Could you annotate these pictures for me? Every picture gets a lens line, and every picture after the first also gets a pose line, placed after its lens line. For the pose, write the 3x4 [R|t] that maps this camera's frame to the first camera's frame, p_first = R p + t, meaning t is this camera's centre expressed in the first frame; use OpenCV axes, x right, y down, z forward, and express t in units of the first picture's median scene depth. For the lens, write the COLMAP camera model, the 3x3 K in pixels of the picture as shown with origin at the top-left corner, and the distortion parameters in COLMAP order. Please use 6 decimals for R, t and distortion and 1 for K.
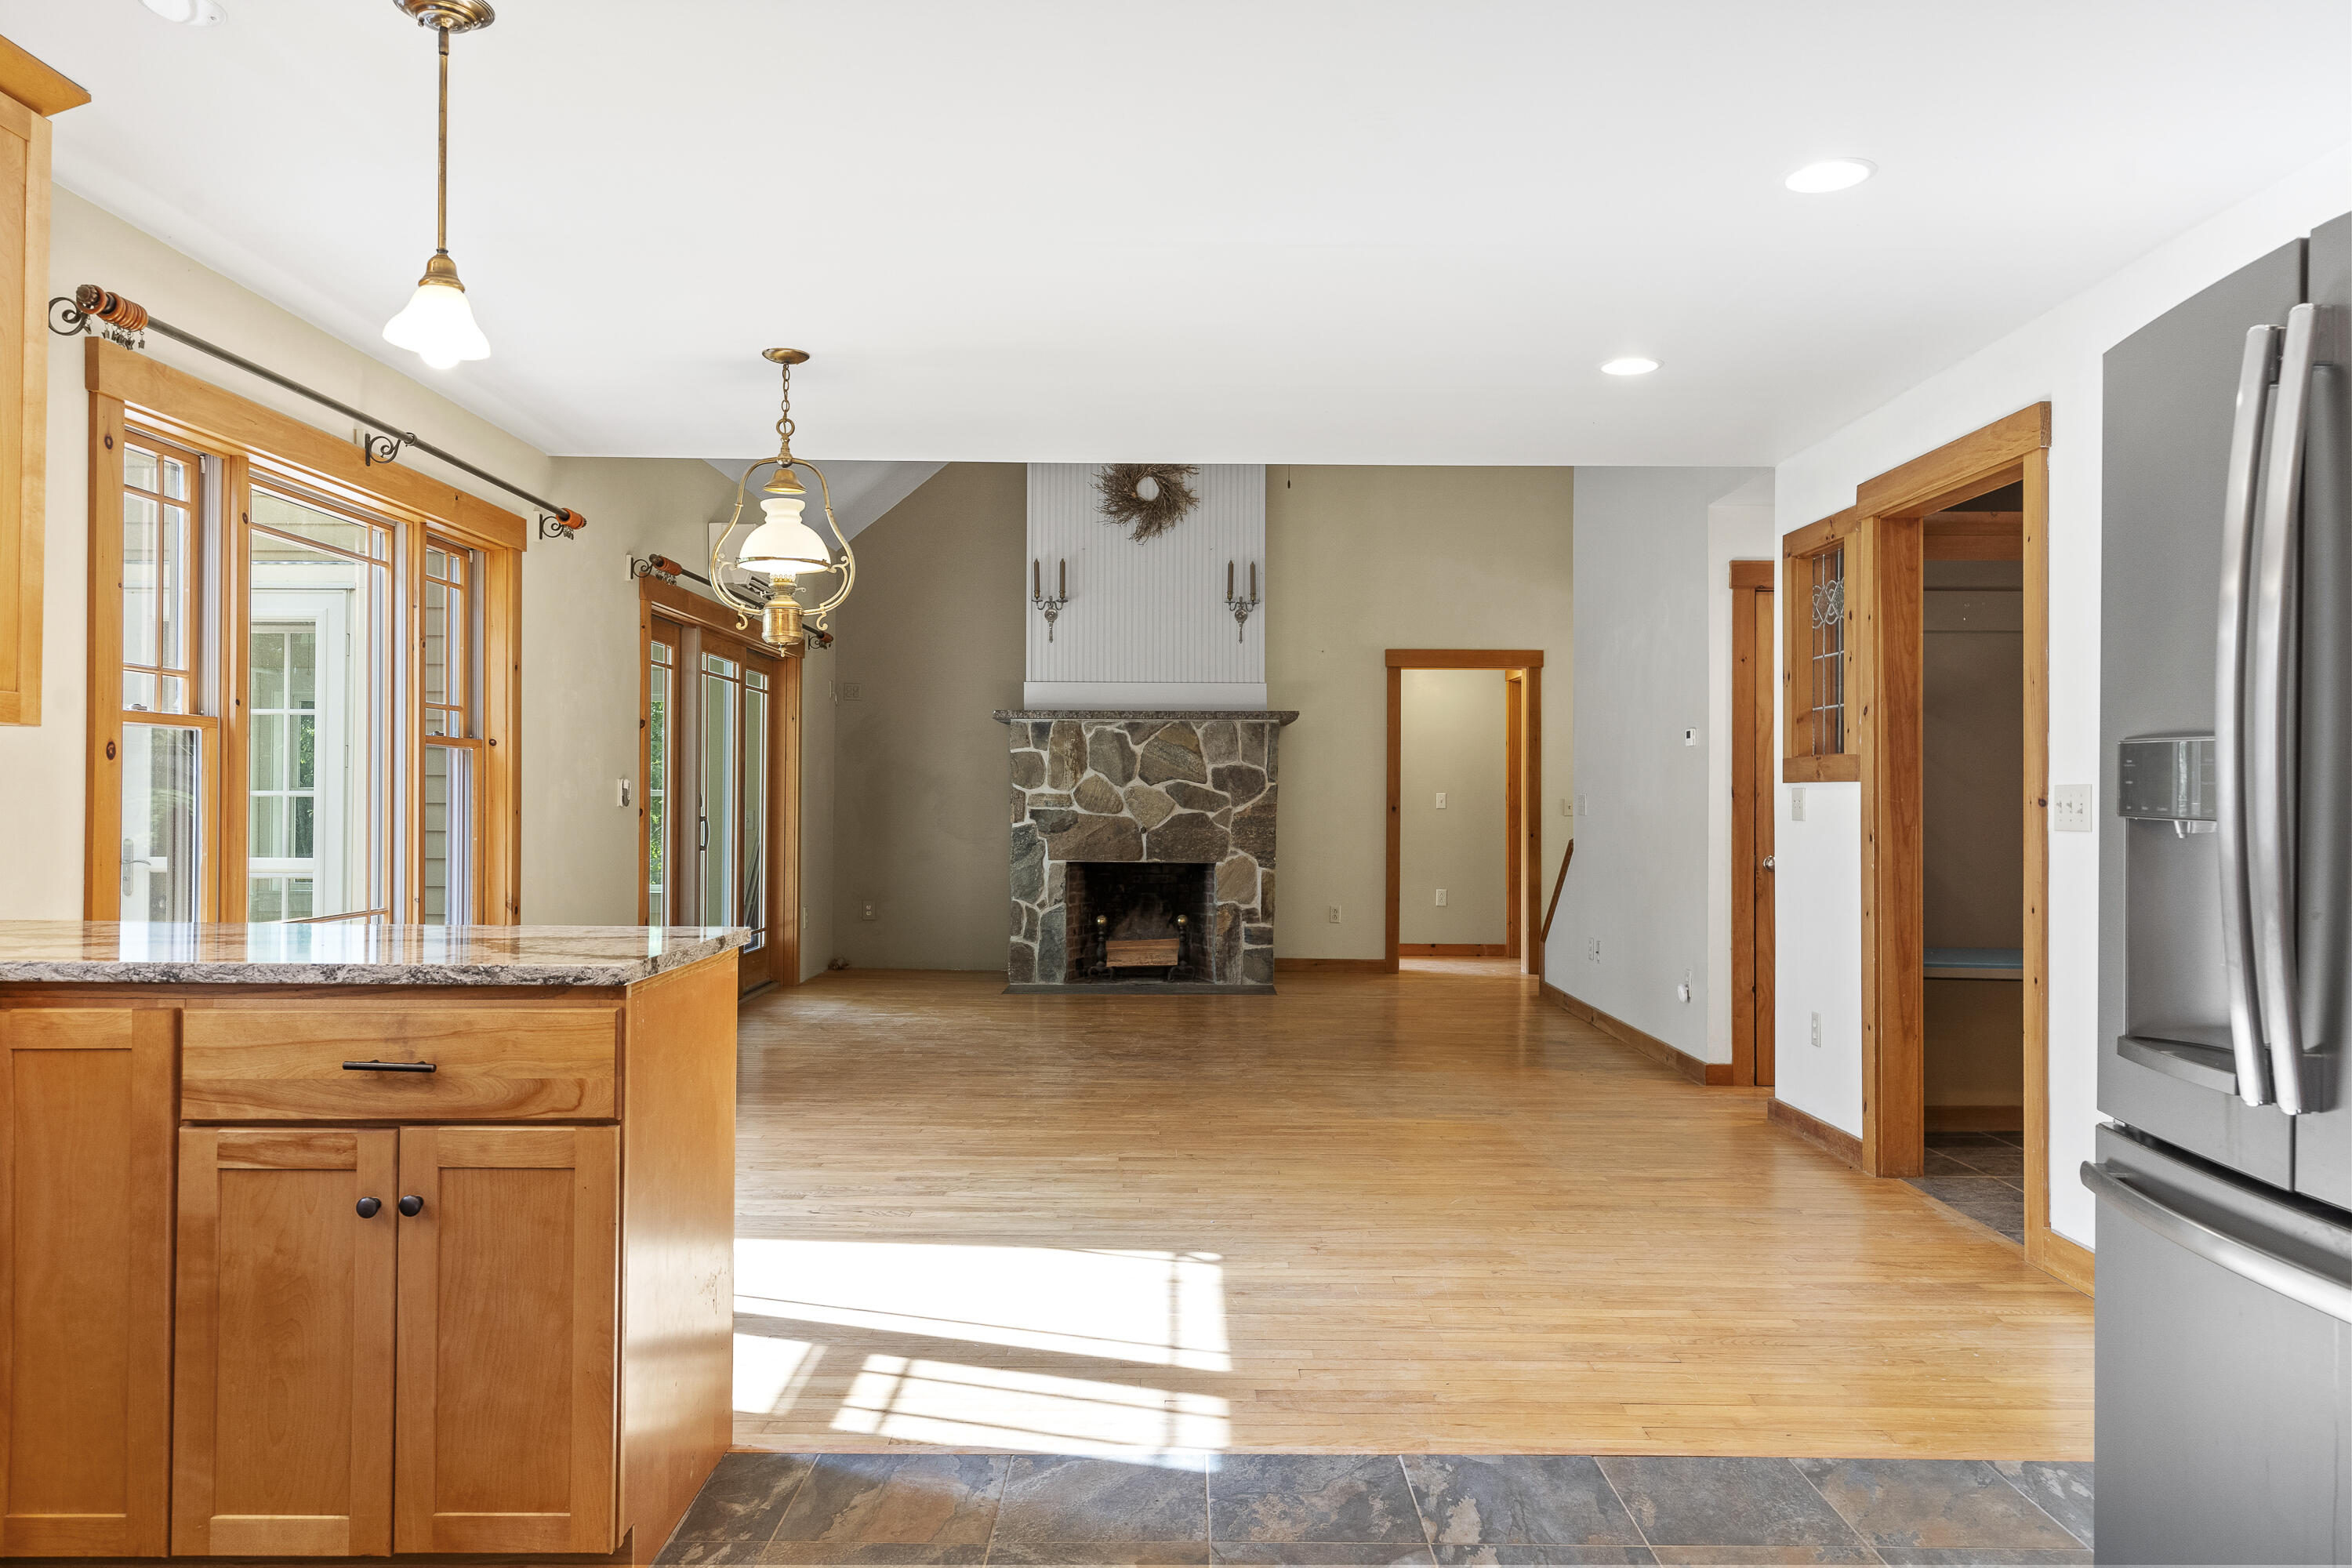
lens RADIAL K [[1598.3, 0, 1161.2], [0, 1598.3, 774.9], [0, 0, 1]] dist [-0.001114, 0.005723]
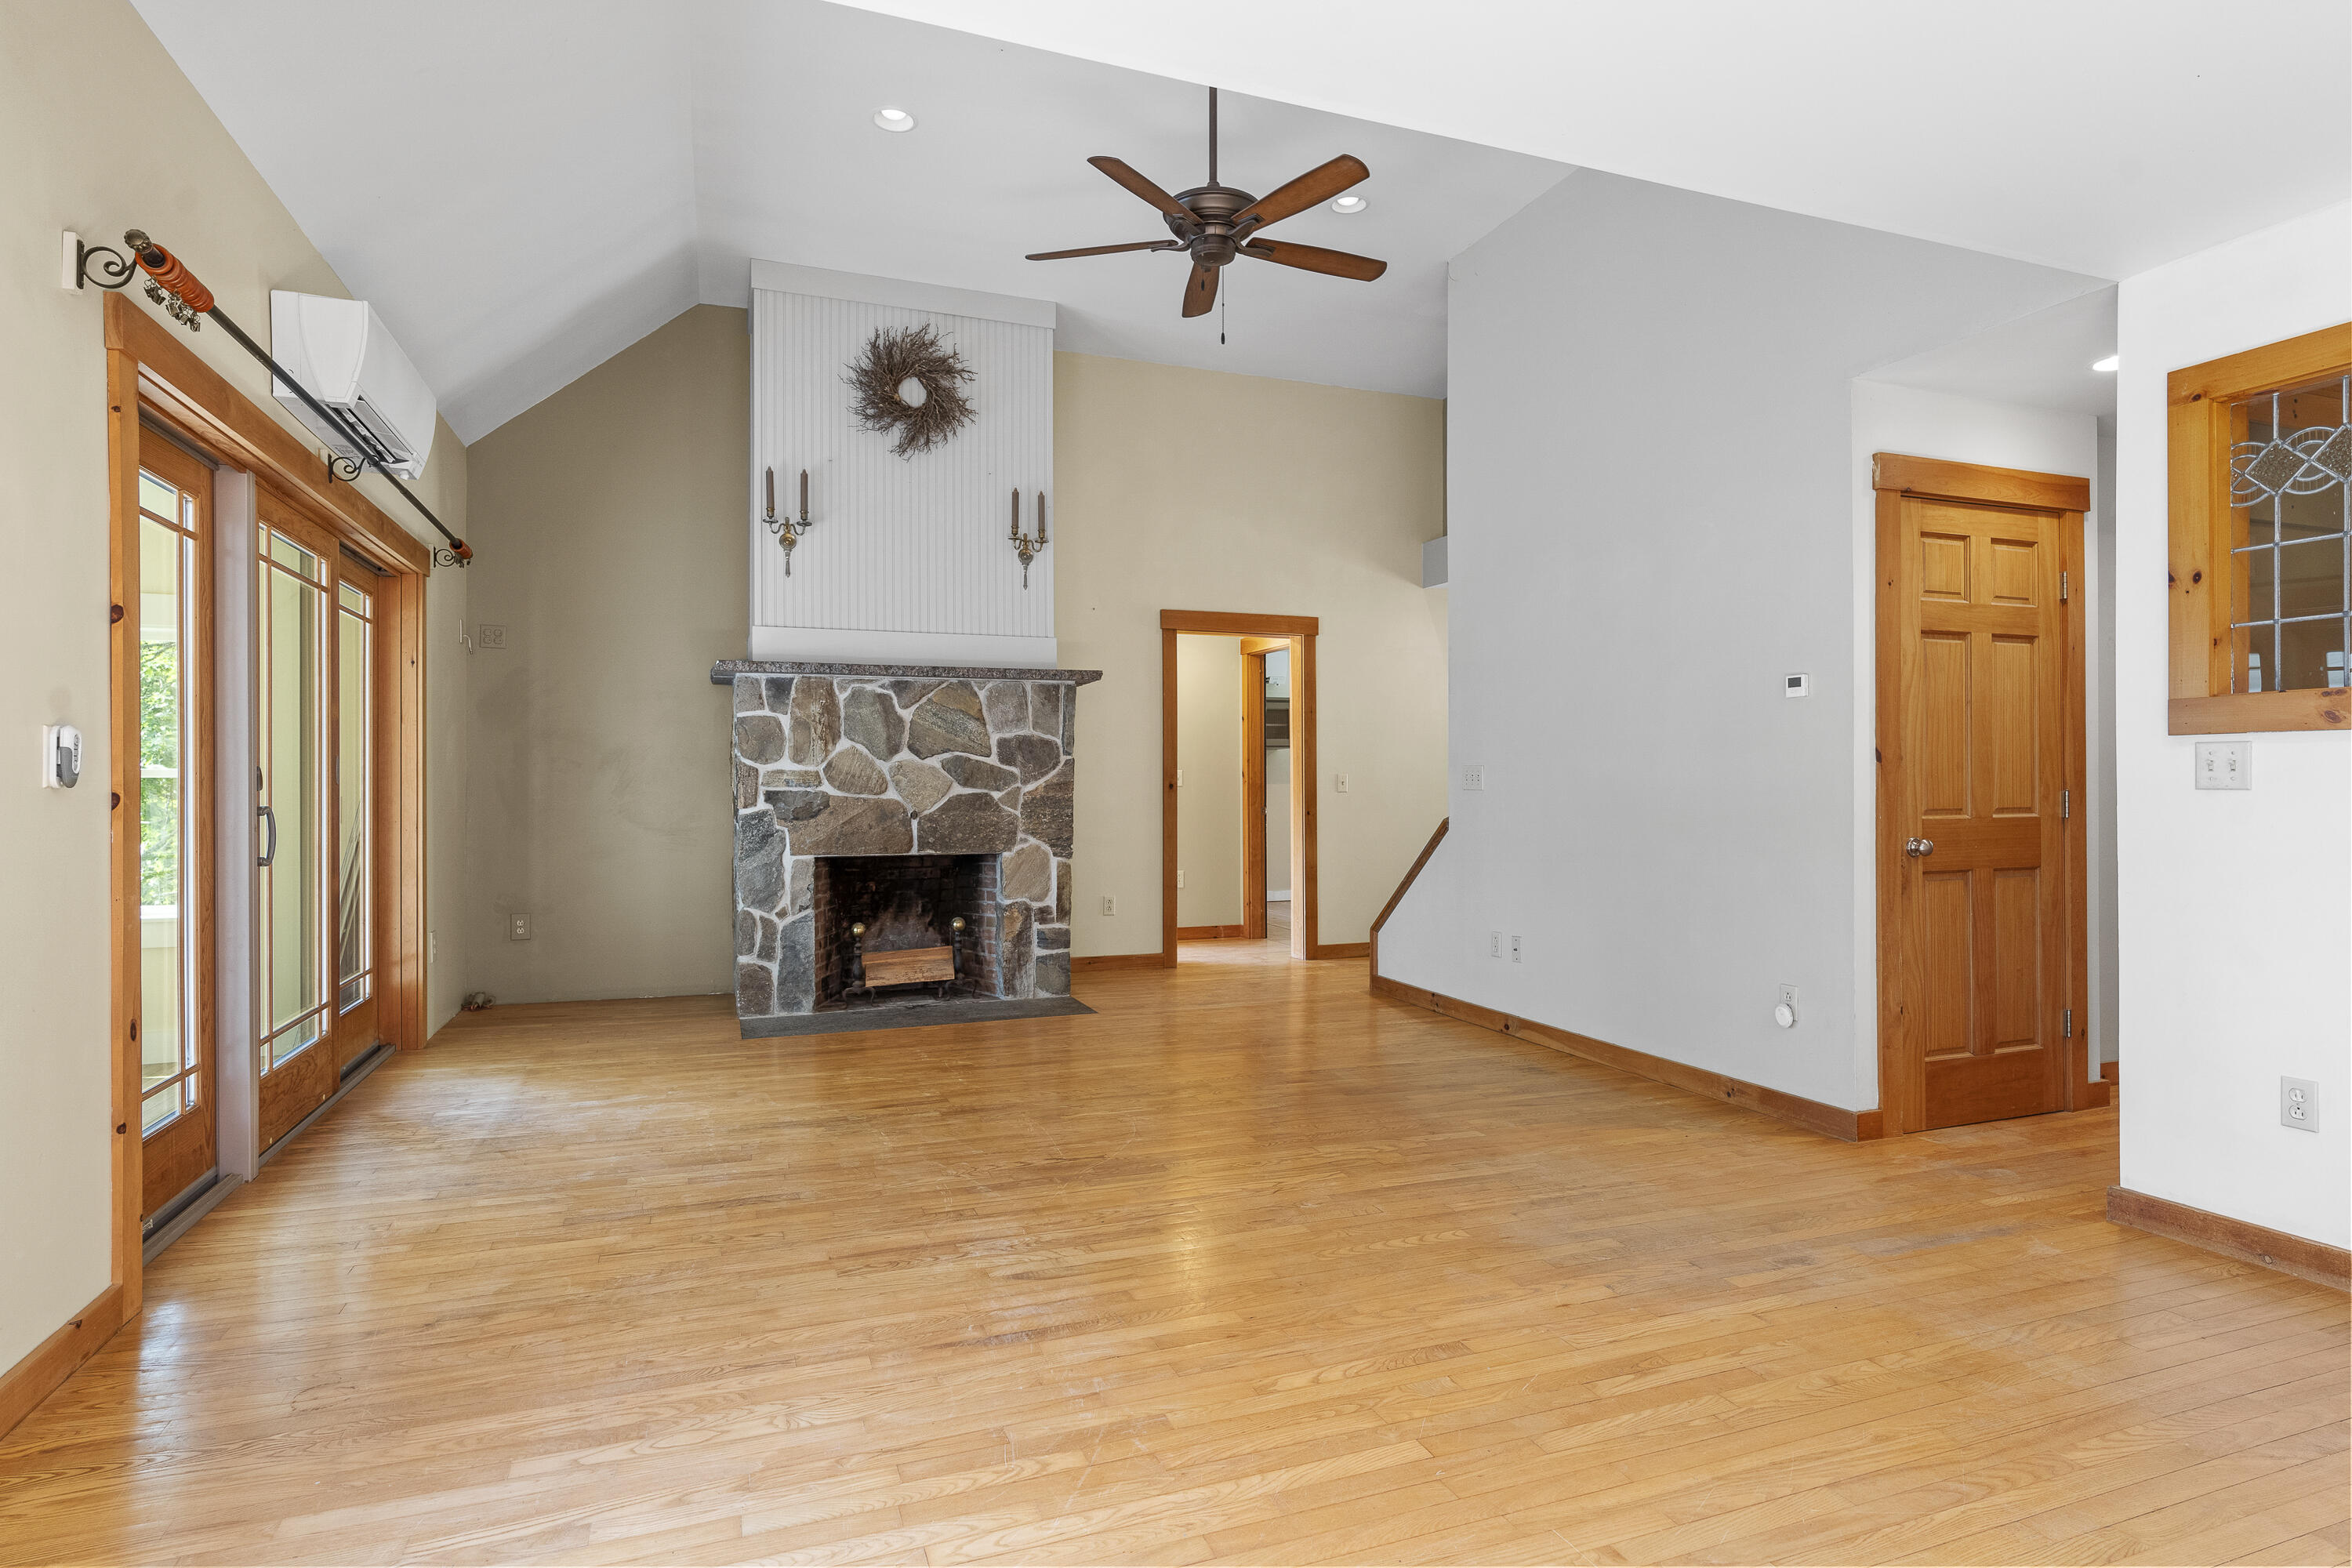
lens RADIAL K [[1223.9, 0, 1163.5], [0, 1223.9, 780.8], [0, 0, 1]] dist [-0.000235, -0.000375]
pose [[0.933960, -0.007097, 0.357307, -0.130292], [0.002471, 0.999907, 0.013401, 0.010775], [-0.357369, -0.011633, 0.933891, 0.435573]]
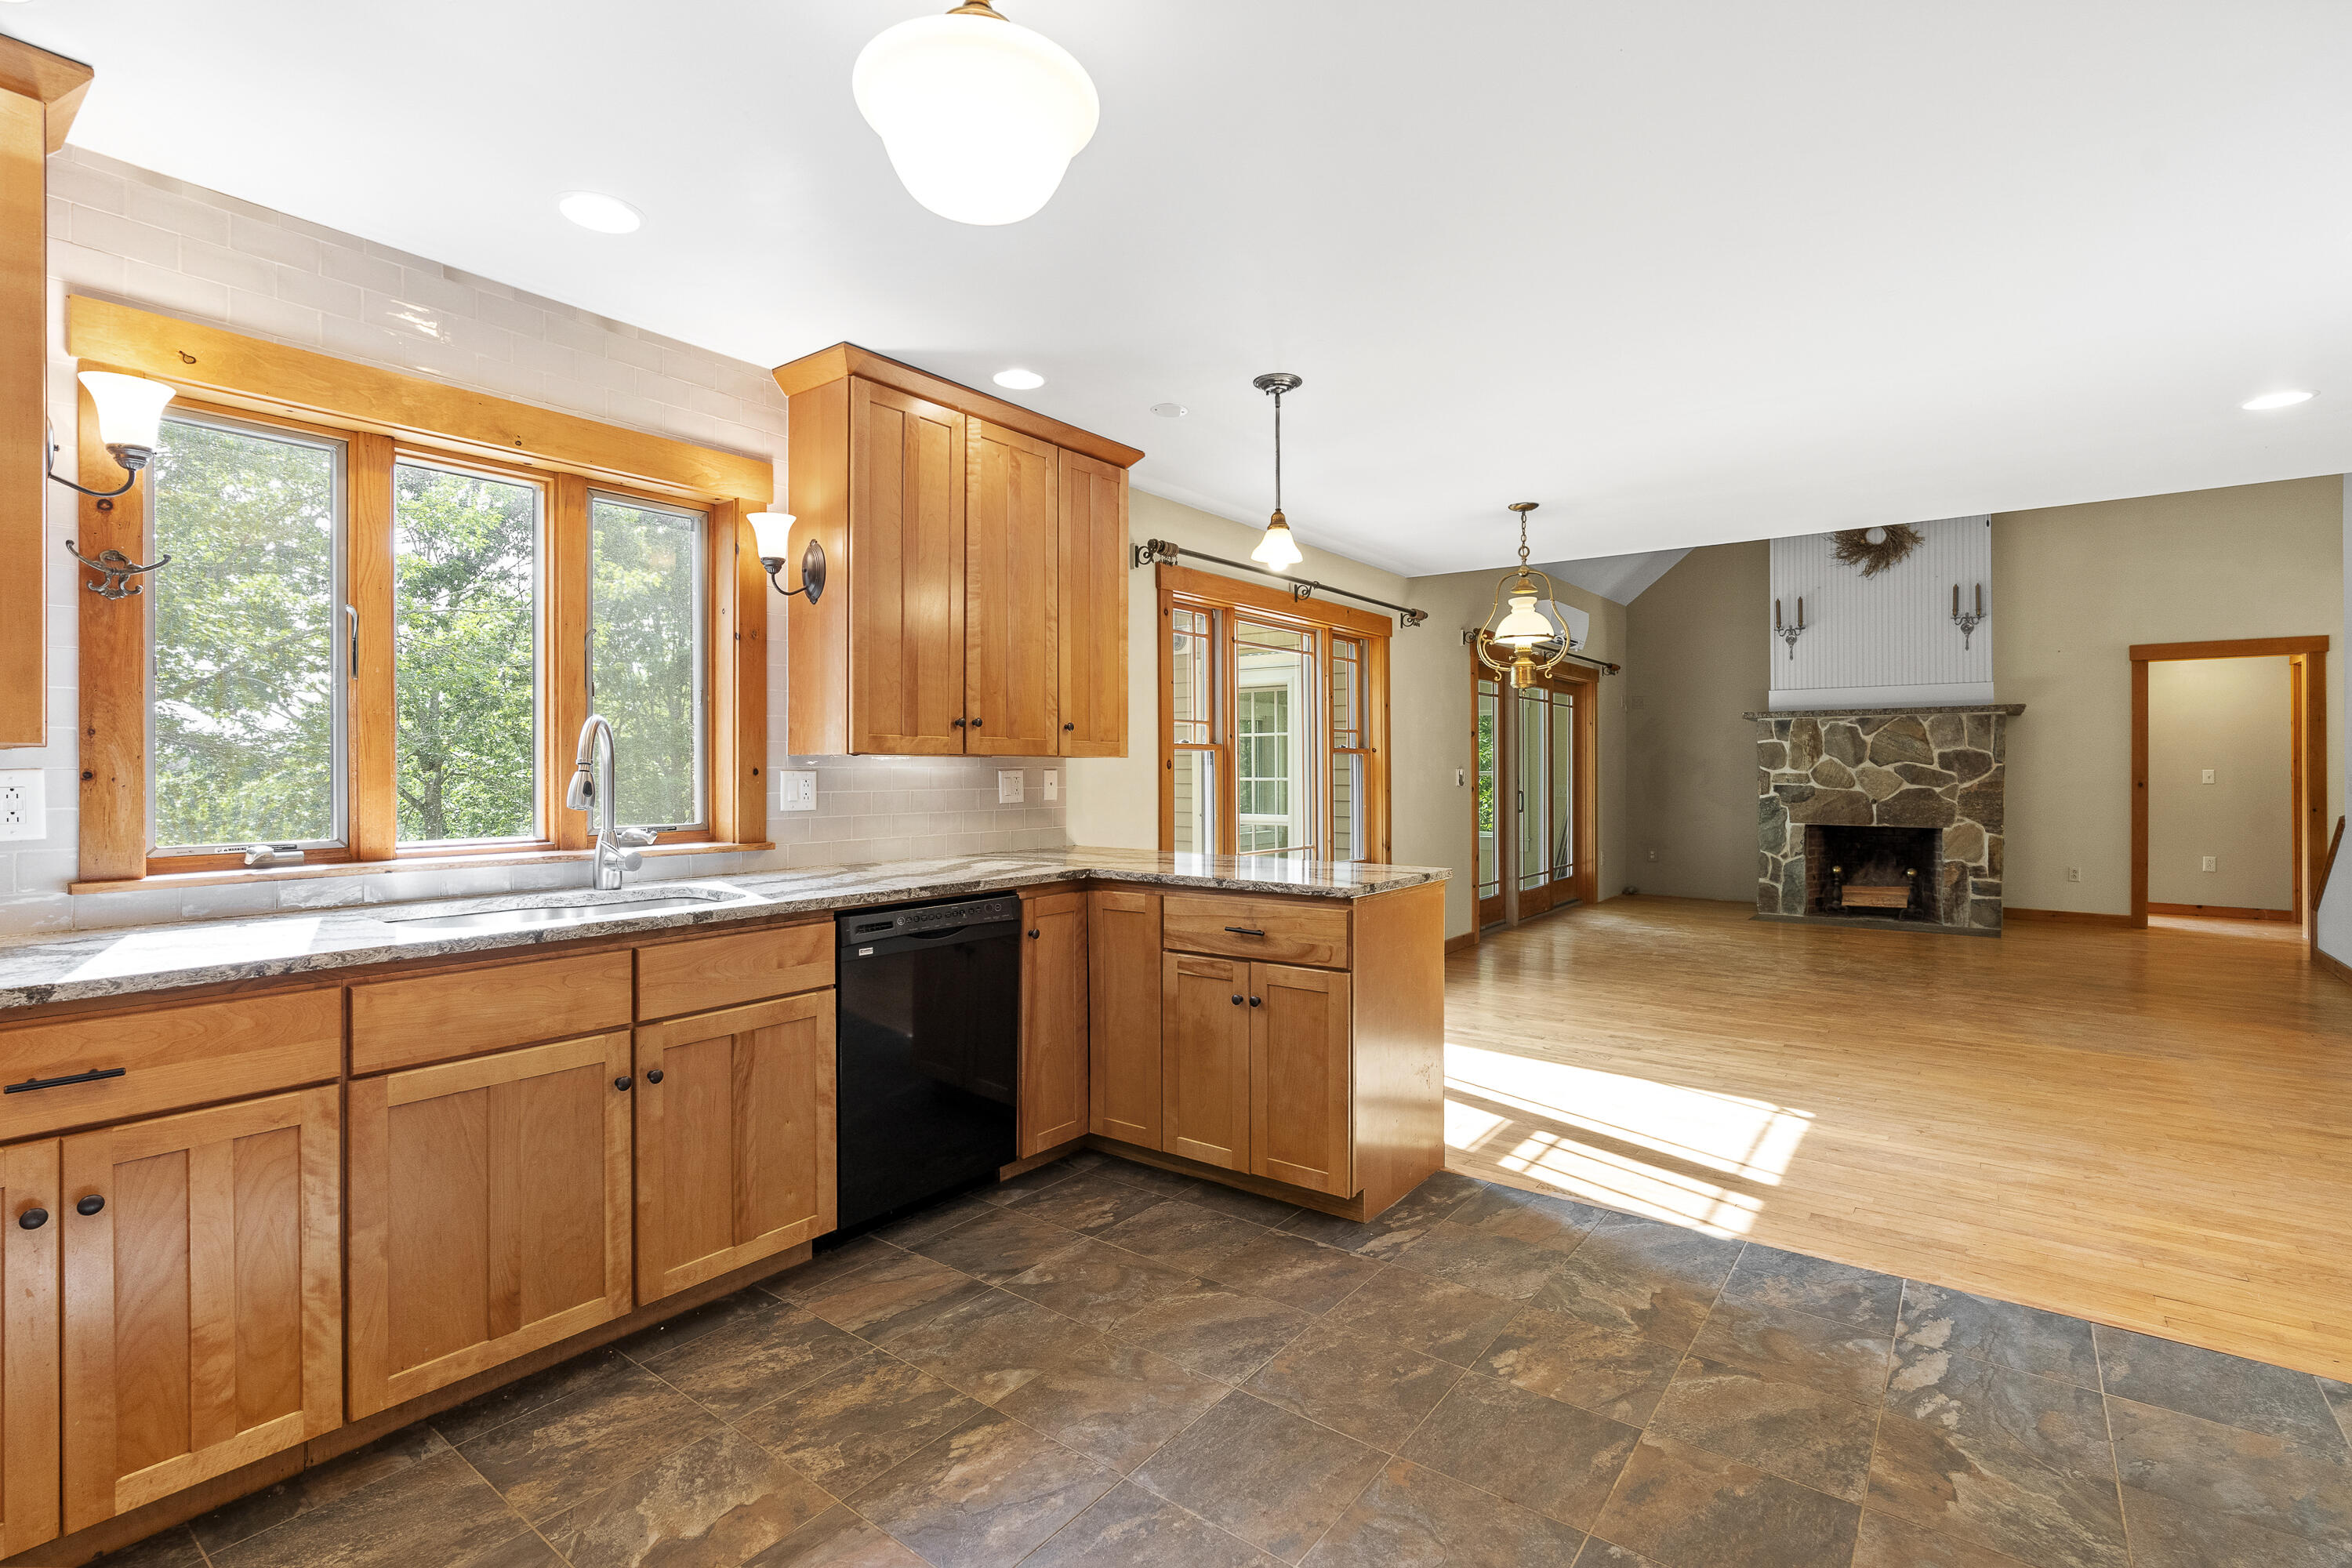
lens RADIAL K [[1074.2, 0, 1175.0], [0, 1074.2, 765.5], [0, 0, 1]] dist [-0.006878, 0.003225]
pose [[0.800052, -0.007634, -0.599882, 0.064880], [0.014222, 0.999879, 0.006244, -0.008826], [0.599762, -0.013527, 0.800064, -0.032327]]
